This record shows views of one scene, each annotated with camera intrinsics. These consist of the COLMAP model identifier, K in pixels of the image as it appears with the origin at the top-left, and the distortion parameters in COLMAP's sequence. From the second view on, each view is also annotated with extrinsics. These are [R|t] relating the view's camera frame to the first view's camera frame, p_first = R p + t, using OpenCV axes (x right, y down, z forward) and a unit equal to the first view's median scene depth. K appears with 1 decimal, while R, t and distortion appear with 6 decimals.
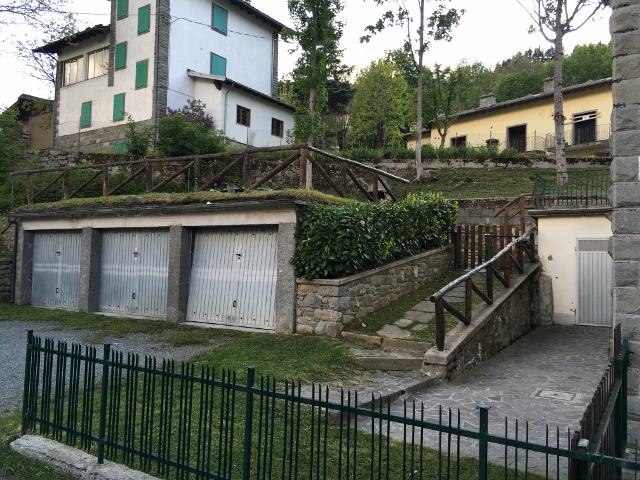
lens RADIAL K [[543.1, 0, 319.6], [0, 543.1, 239.9], [0, 0, 1]] dist [0.070070, -0.084902]
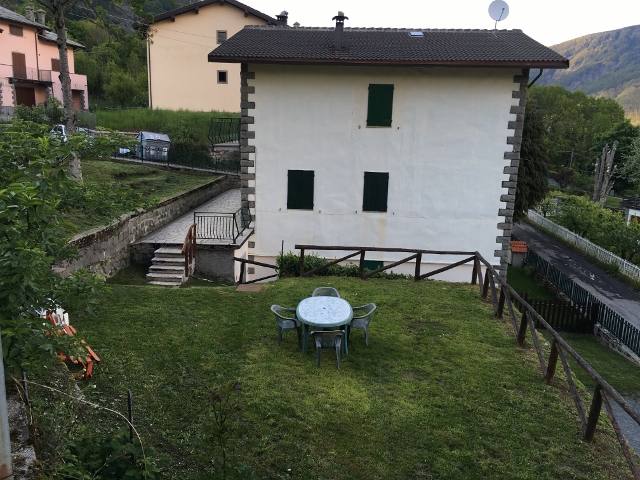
lens RADIAL K [[543.1, 0, 318.3], [0, 543.1, 234.7], [0, 0, 1]] dist [0.070070, -0.084902]
pose [[-0.480236, -0.219463, 0.849240, -0.556695], [-0.077107, 0.975008, 0.208362, -0.265220], [-0.873744, 0.034581, -0.485156, 1.117674]]
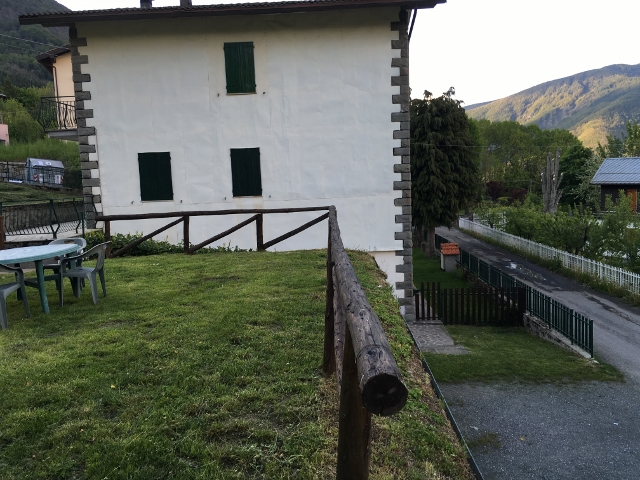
lens RADIAL K [[543.1, 0, 319.2], [0, 543.1, 237.9], [0, 0, 1]] dist [0.070070, -0.084902]
pose [[-0.522060, -0.095965, 0.847493, -0.512505], [-0.007907, 0.994152, 0.107700, -0.126464], [-0.852872, 0.049525, -0.519766, 0.869519]]
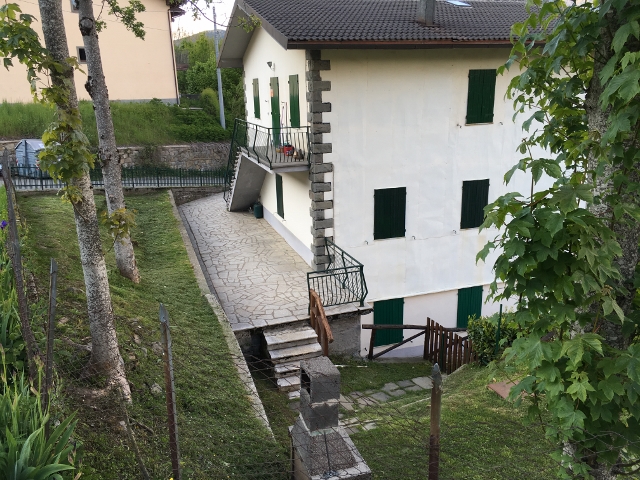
lens RADIAL K [[543.1, 0, 320.6], [0, 543.1, 235.4], [0, 0, 1]] dist [0.070070, -0.084902]
pose [[-0.769230, -0.172186, 0.615336, -0.050343], [-0.022036, 0.969584, 0.243765, -0.290598], [-0.638592, 0.173952, -0.749627, 1.309420]]
